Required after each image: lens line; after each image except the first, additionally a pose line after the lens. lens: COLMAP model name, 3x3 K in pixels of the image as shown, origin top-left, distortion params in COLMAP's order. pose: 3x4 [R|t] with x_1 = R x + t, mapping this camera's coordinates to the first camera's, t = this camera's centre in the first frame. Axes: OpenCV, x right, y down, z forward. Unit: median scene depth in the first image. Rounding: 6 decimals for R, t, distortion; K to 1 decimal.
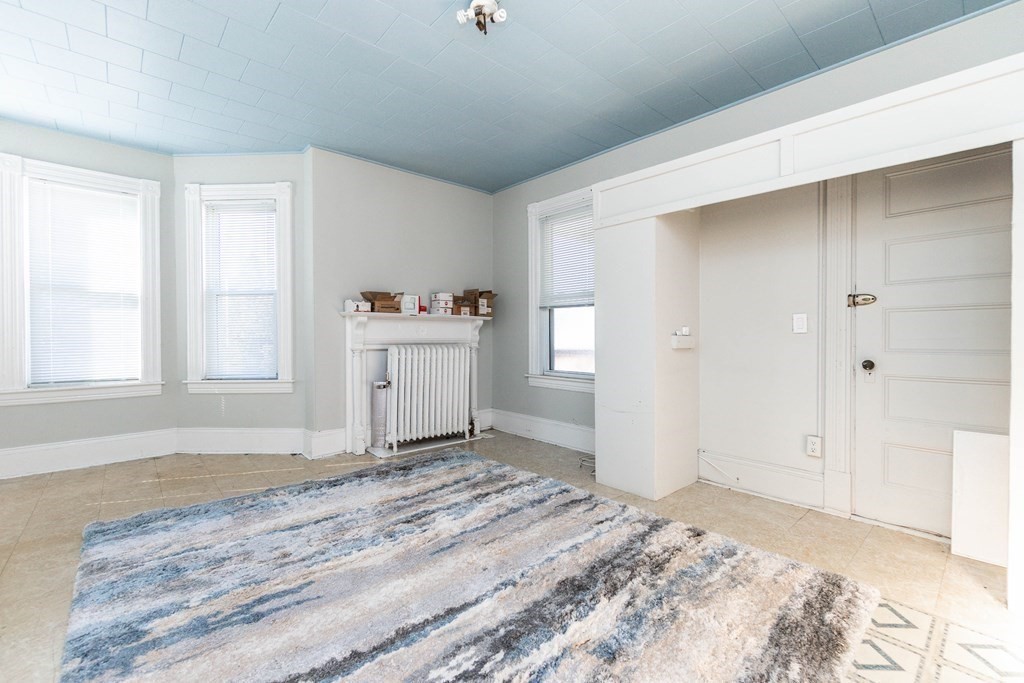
lens RADIAL K [[440.7, 0, 513.4], [0, 440.7, 337.4], [0, 0, 1]] dist [-0.012922, 0.000265]
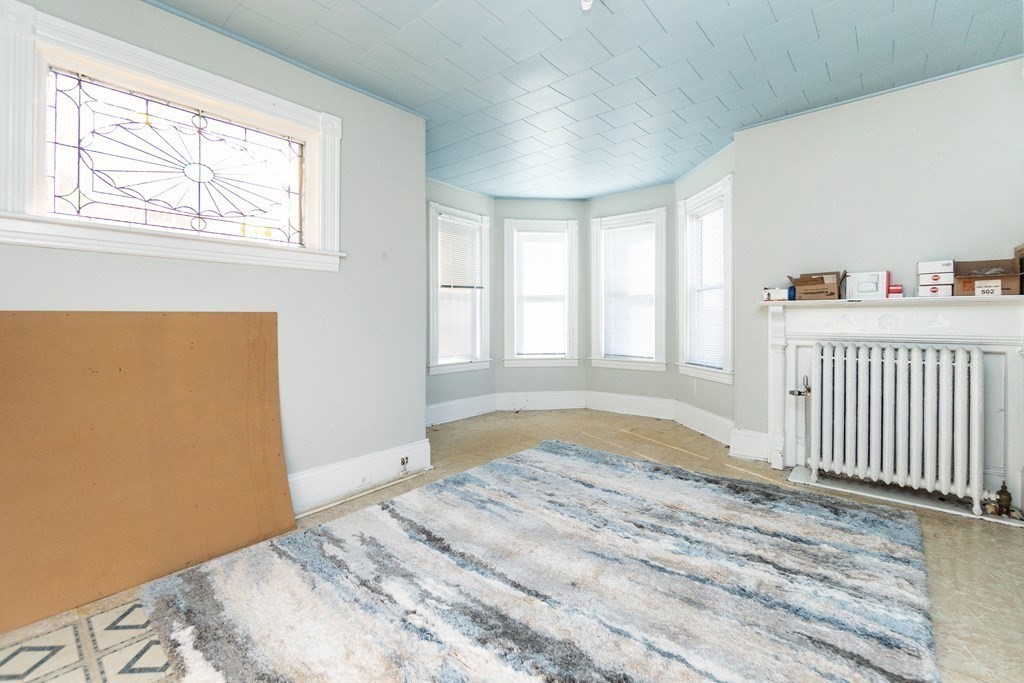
lens RADIAL K [[440.7, 0, 502.9], [0, 440.7, 321.1], [0, 0, 1]] dist [-0.012922, 0.000265]
pose [[0.117451, 0.000649, -0.993078, 0.474755], [-0.004543, 0.999990, 0.000116, -0.018072], [0.993068, 0.004498, 0.117453, 0.415757]]
